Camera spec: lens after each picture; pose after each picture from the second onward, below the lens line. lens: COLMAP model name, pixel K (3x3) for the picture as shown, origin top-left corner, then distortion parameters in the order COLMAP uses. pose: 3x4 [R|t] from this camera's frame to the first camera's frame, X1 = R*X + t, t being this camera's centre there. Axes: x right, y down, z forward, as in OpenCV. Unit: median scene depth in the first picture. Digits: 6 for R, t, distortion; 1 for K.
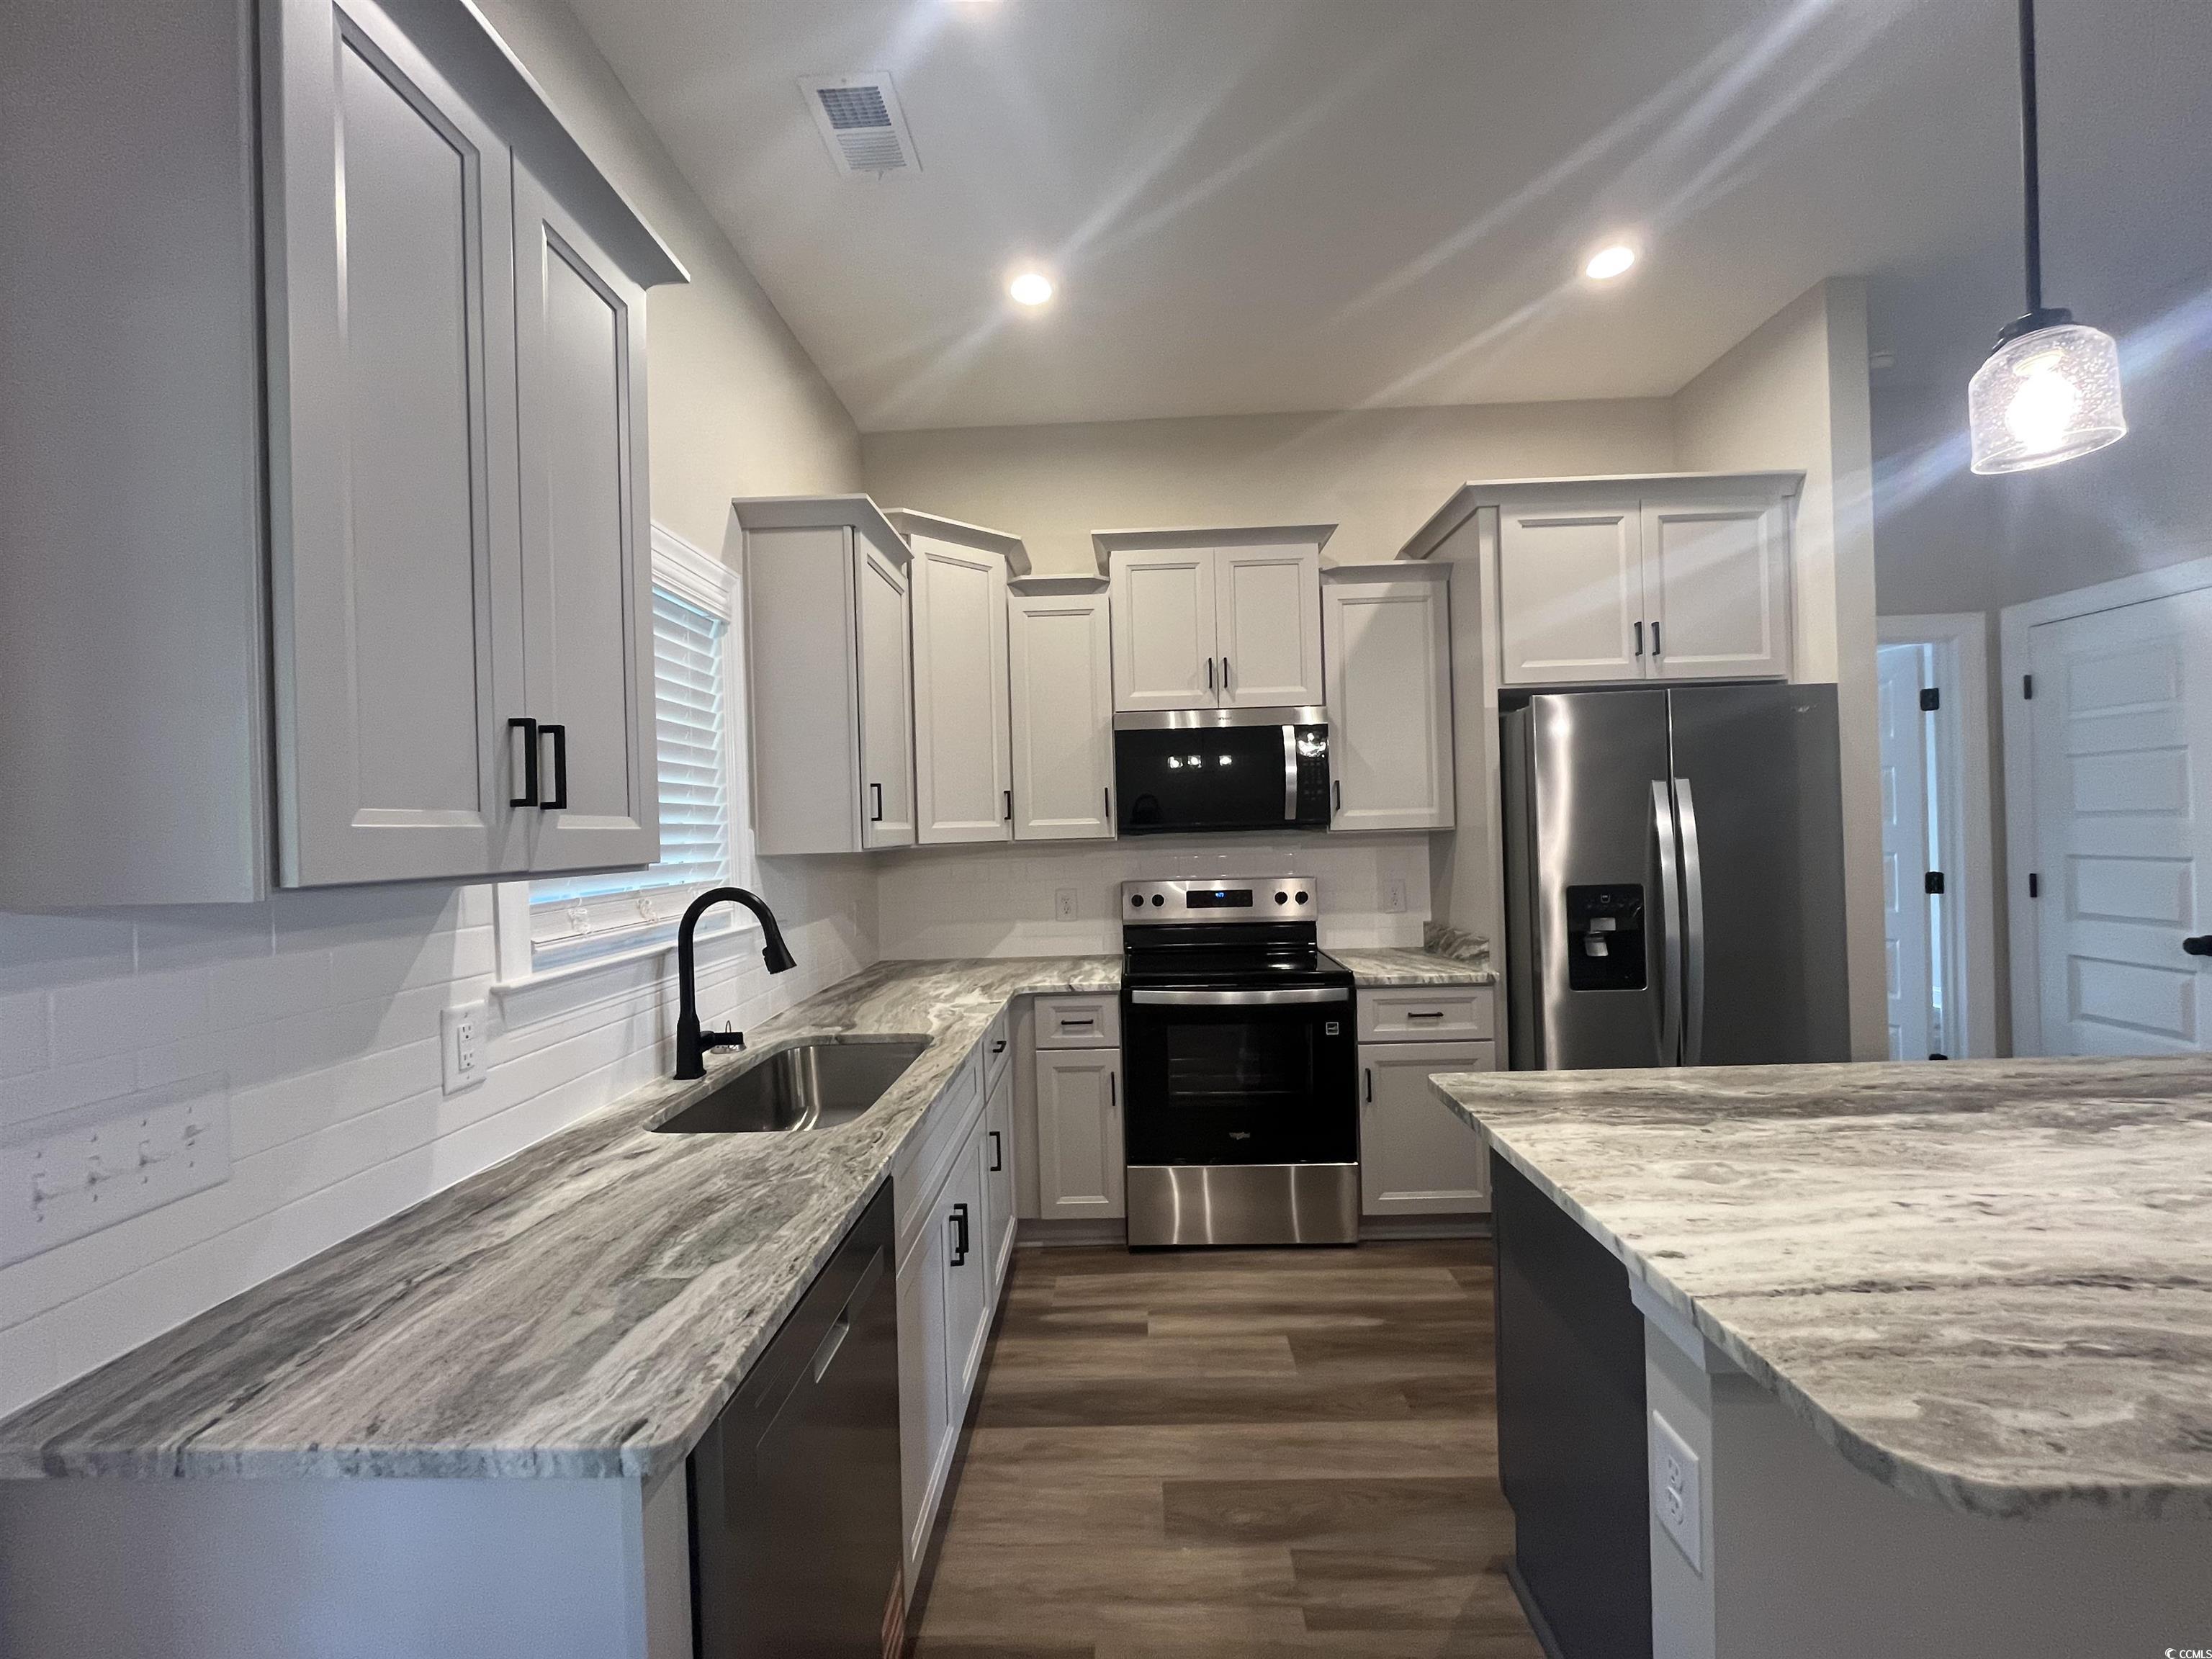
lens RADIAL K [[891.6, 0, 1108.0], [0, 891.6, 828.7], [0, 0, 1]] dist [-0.002648, -0.000339]
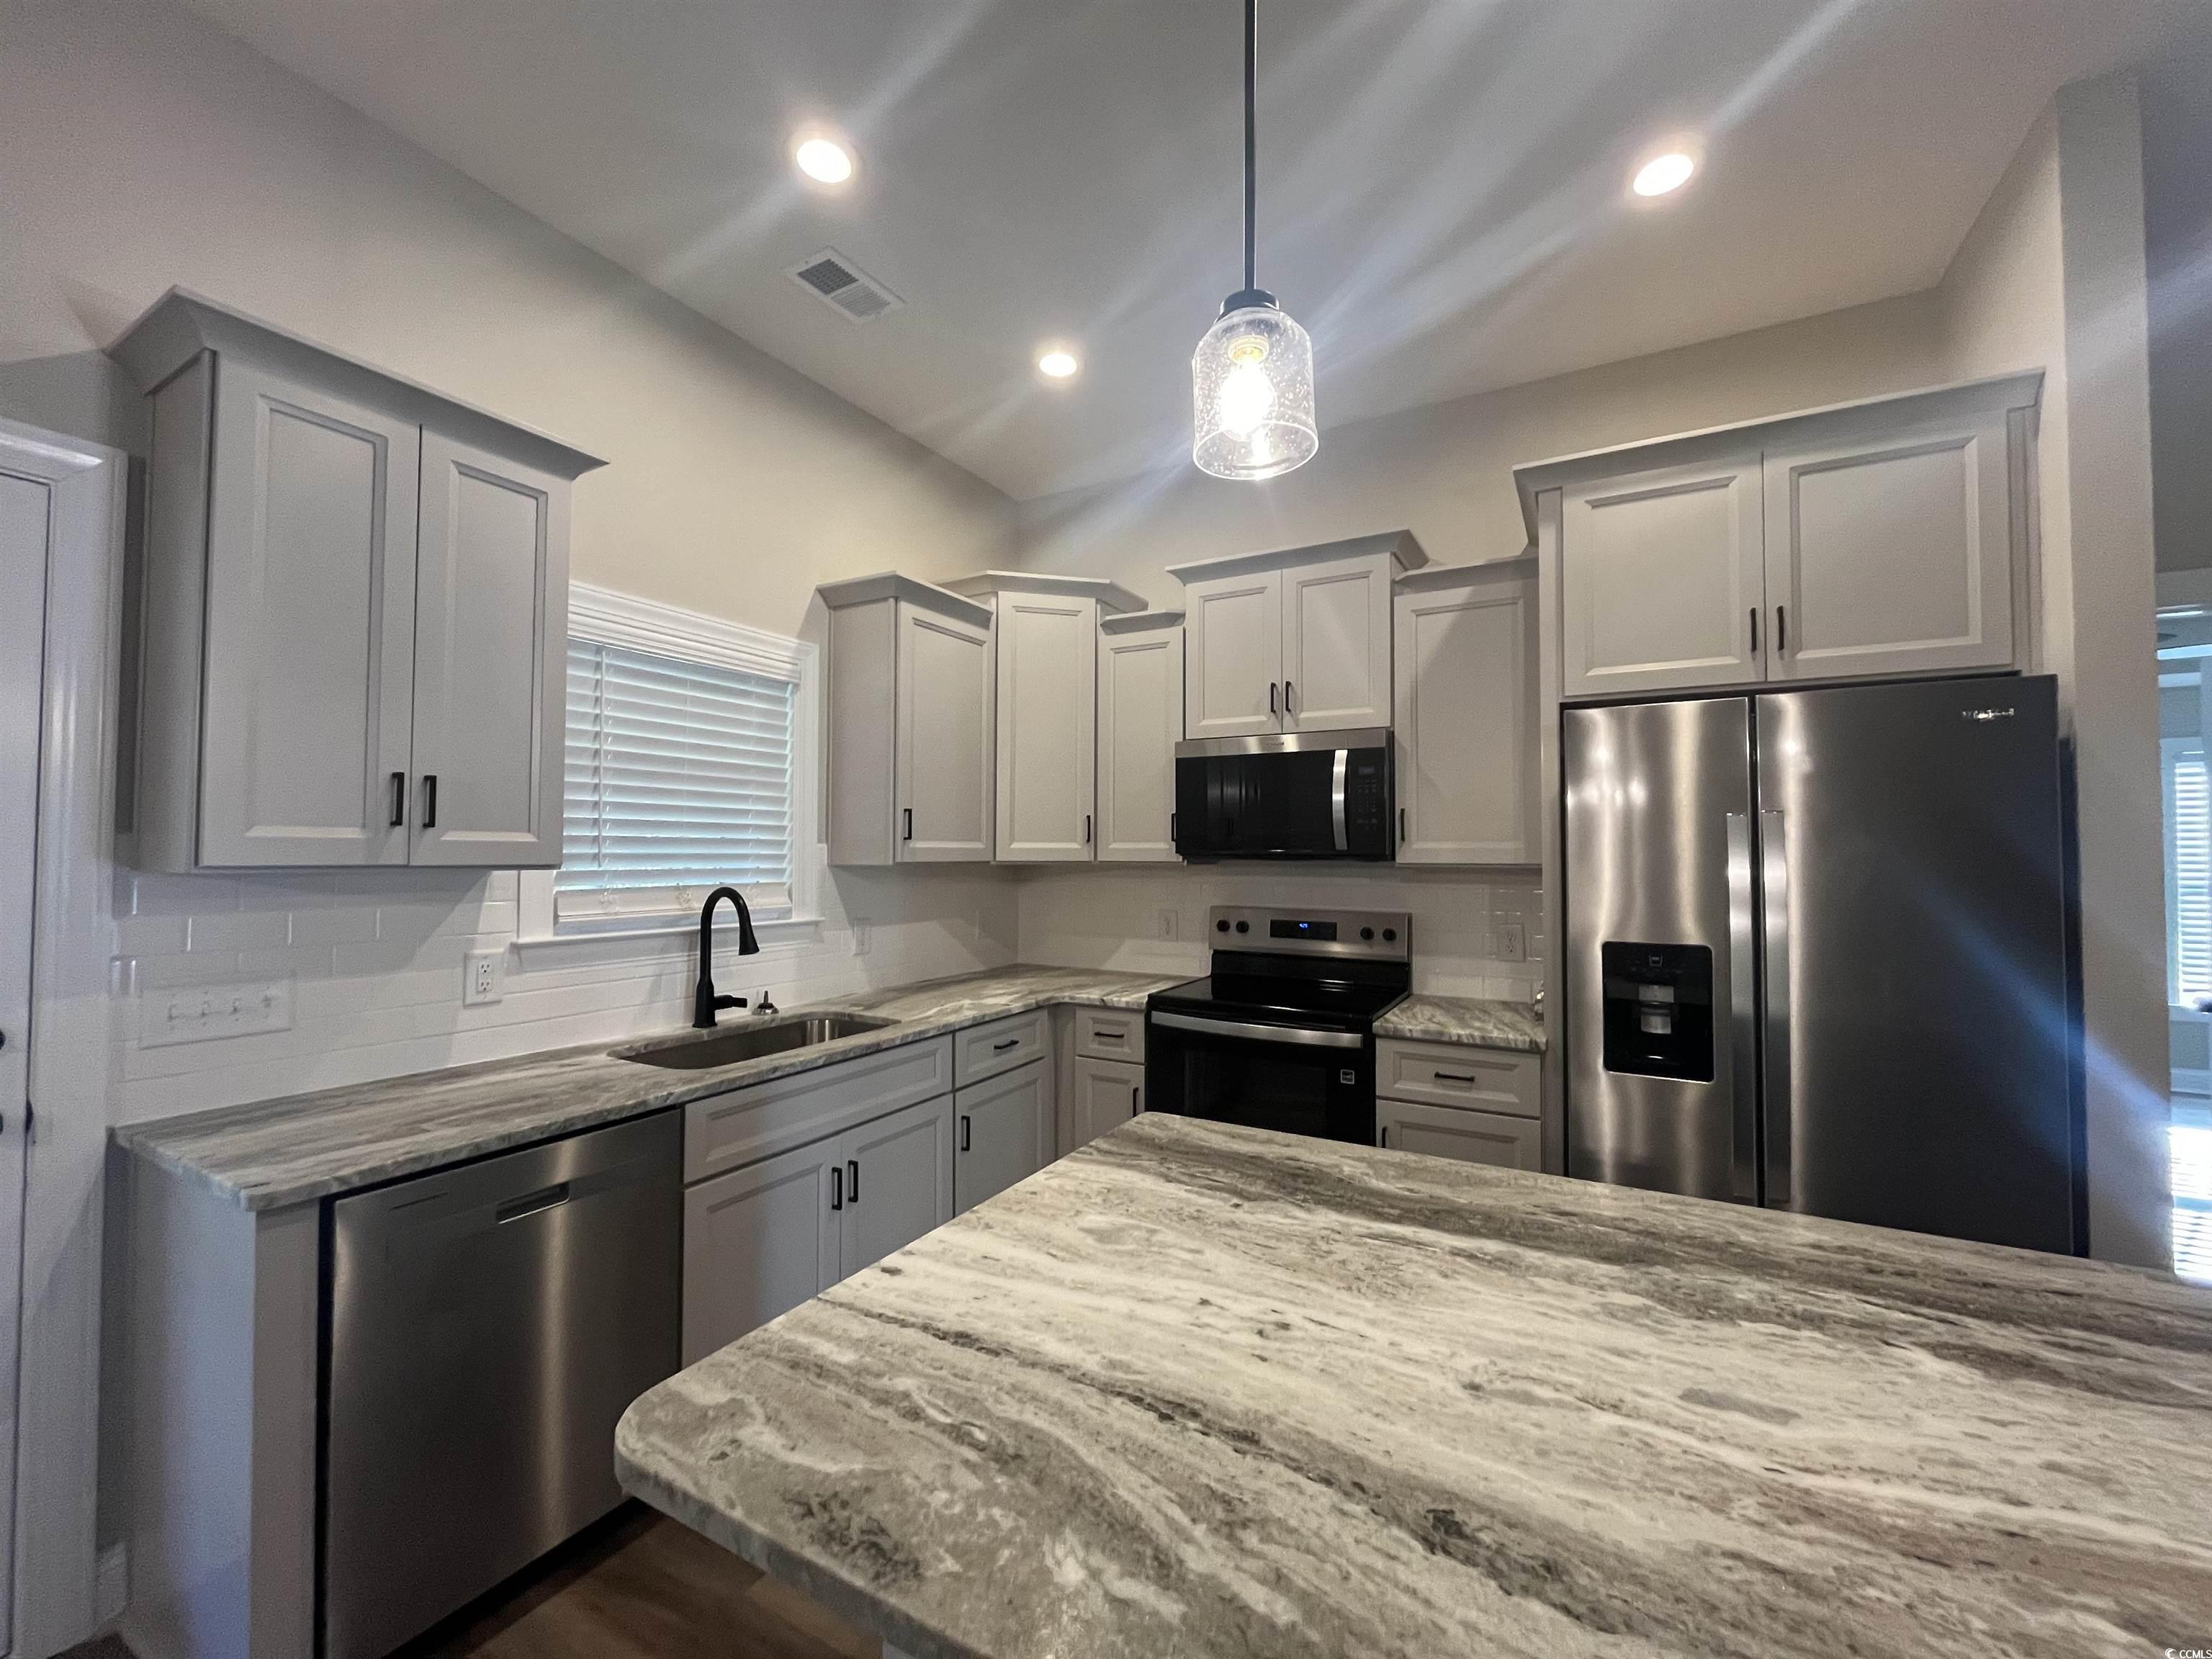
lens RADIAL K [[891.6, 0, 1108.0], [0, 891.6, 828.7], [0, 0, 1]] dist [-0.002648, -0.000339]
pose [[0.882914, 0.020337, -0.469093, 0.639708], [-0.030084, 0.999459, -0.013294, -0.018967], [0.468569, 0.025850, 0.883049, 0.081983]]
